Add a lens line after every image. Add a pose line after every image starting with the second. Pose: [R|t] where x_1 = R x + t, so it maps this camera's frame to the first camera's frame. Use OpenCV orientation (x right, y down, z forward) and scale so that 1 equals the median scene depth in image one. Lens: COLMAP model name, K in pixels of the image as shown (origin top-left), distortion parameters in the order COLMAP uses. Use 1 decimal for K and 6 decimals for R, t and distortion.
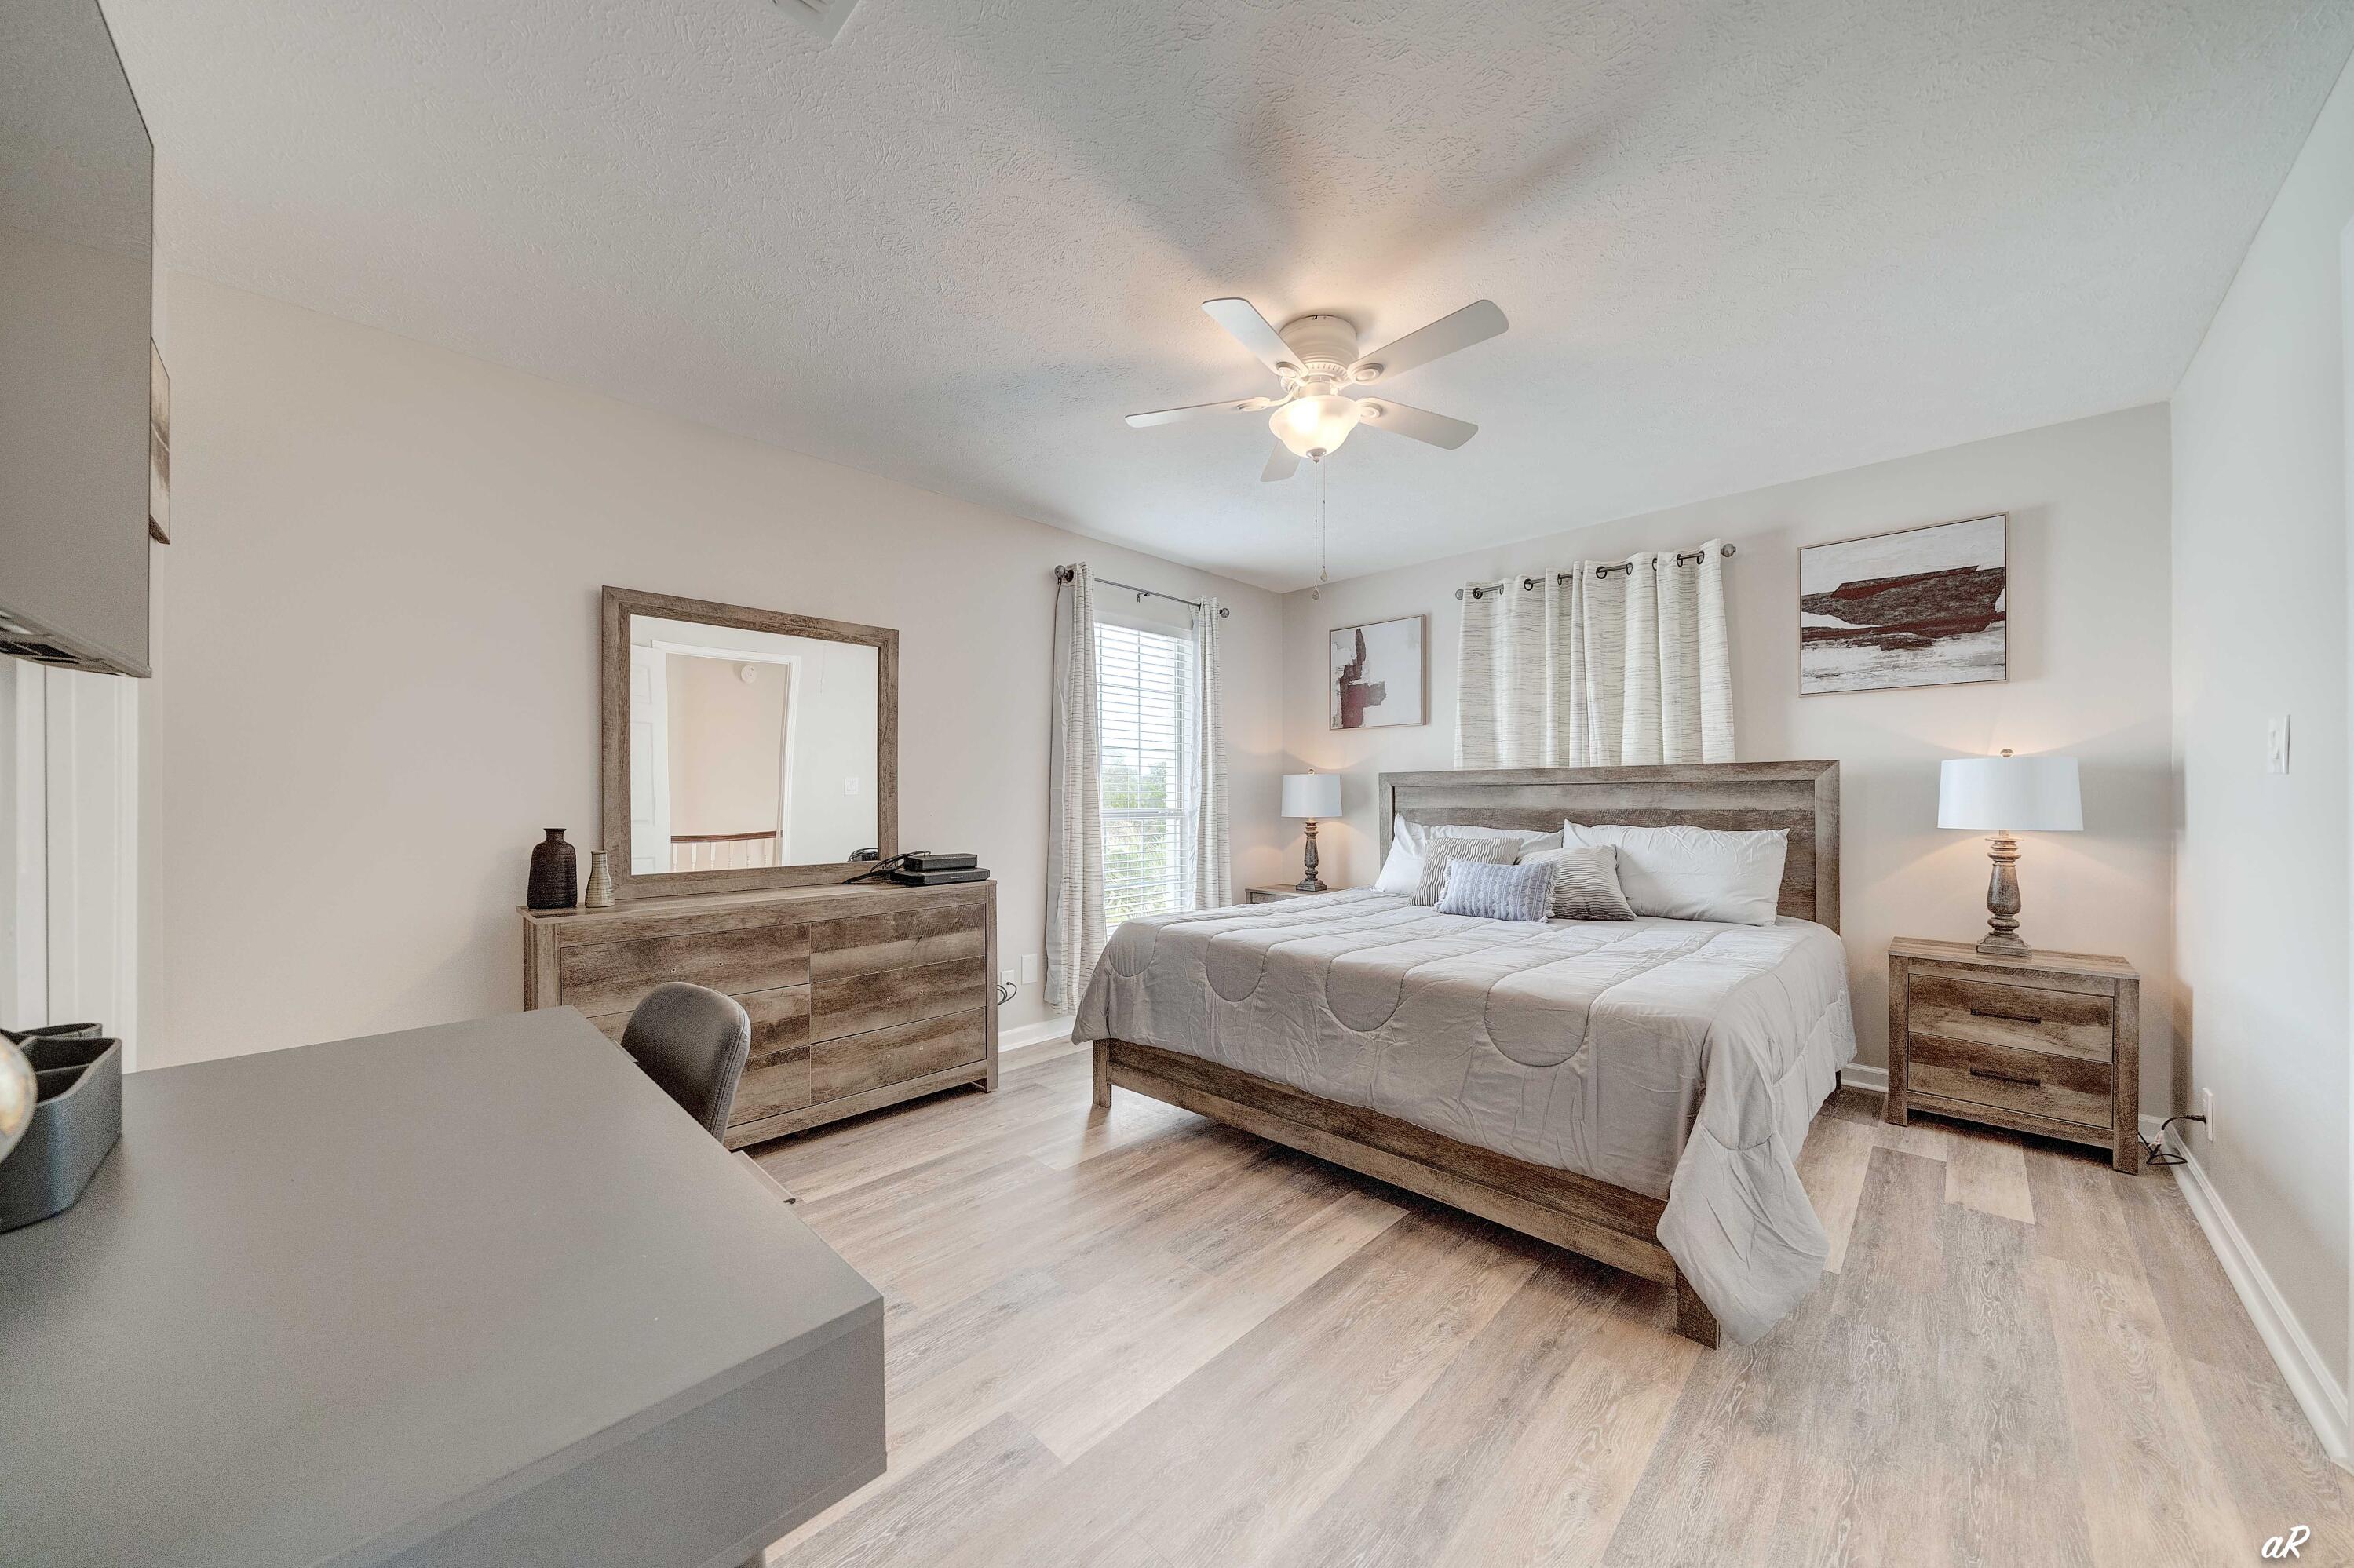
lens RADIAL K [[816.6, 0, 1135.6], [0, 816.6, 798.3], [0, 0, 1]] dist [-0.005628, -0.000847]
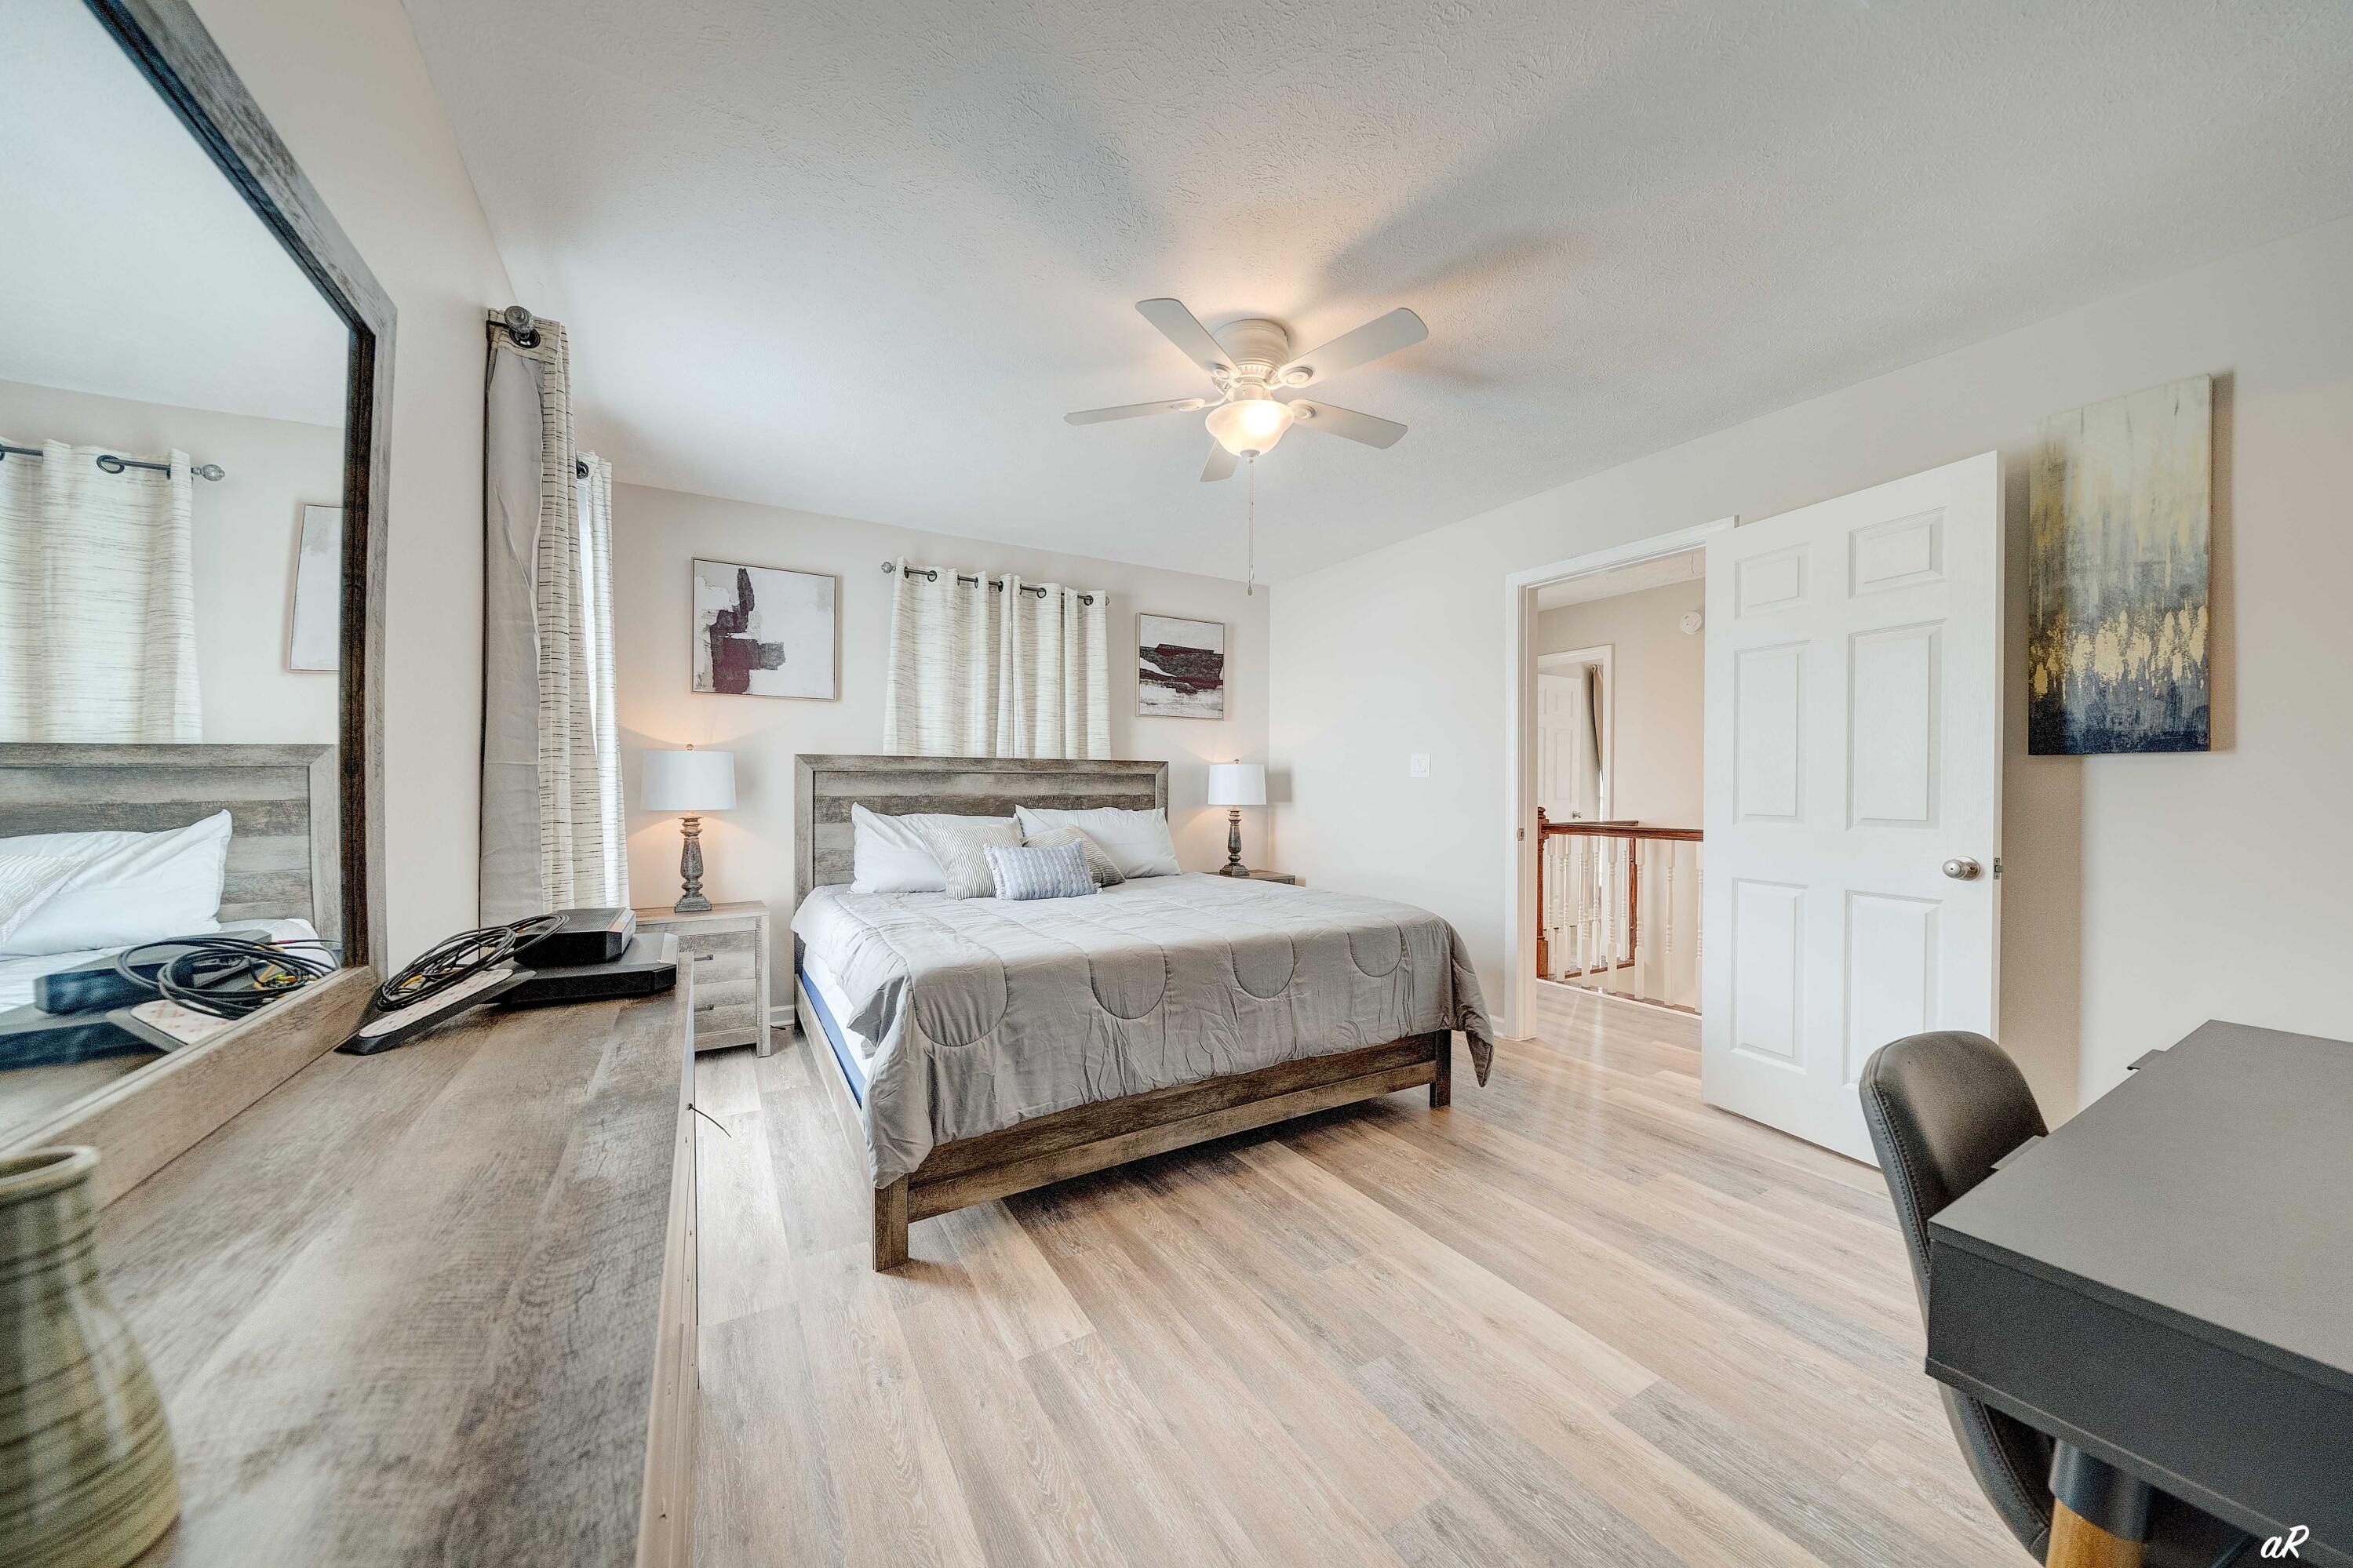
lens RADIAL K [[816.3, 0, 1179.7], [0, 816.3, 785.9], [0, 0, 1]] dist [-0.005628, -0.000847]
pose [[0.224808, 0.003932, 0.974395, -0.577999], [-0.004131, 0.999987, -0.003082, 0.002943], [-0.974394, -0.003332, 0.224821, 0.606949]]
